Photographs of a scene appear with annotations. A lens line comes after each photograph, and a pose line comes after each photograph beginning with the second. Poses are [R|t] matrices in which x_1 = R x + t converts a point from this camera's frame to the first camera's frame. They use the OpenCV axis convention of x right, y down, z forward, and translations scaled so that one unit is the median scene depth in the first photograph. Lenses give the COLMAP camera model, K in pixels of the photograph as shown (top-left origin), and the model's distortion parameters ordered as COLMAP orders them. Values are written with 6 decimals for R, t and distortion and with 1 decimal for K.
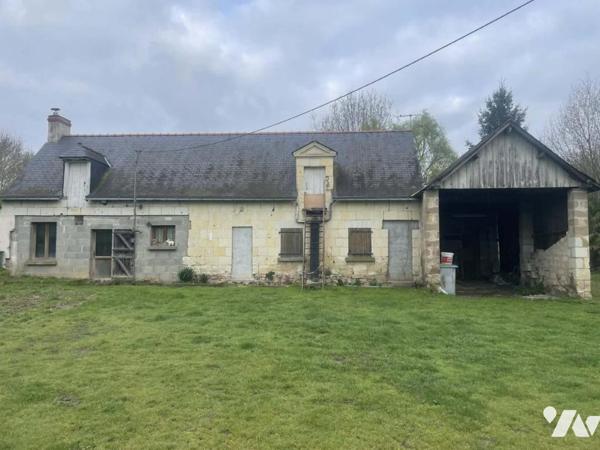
lens RADIAL K [[466.1, 0, 297.9], [0, 466.1, 229.1], [0, 0, 1]] dist [0.028538, -0.002968]
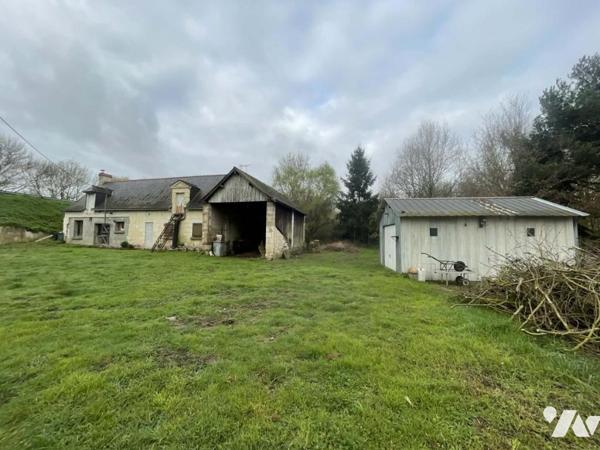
lens RADIAL K [[259.0, 0, 304.8], [0, 259.0, 228.4], [0, 0, 1]] dist [0.003475, -0.000807]
pose [[0.976119, 0.004849, -0.217184, 0.823077], [-0.004109, 0.999984, 0.003858, 0.015205], [0.217200, -0.002873, 0.976123, 0.004199]]
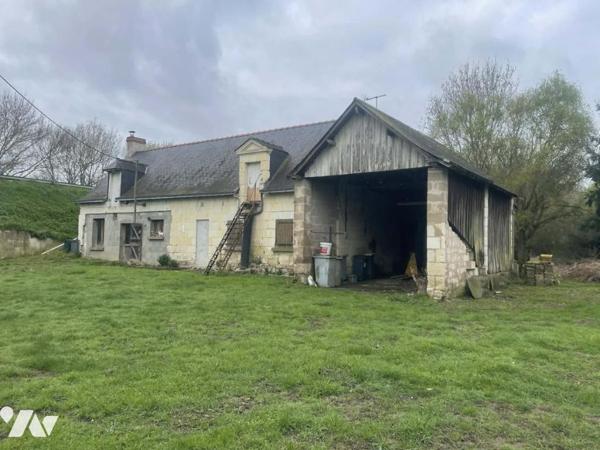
lens RADIAL K [[514.7, 0, 297.6], [0, 514.7, 223.2], [0, 0, 1]] dist [0.047293, -0.016192]
pose [[0.833596, -0.012174, -0.552240, 0.772858], [0.009948, 0.999926, -0.007026, 0.014906], [0.552285, 0.000363, 0.833655, 0.073566]]
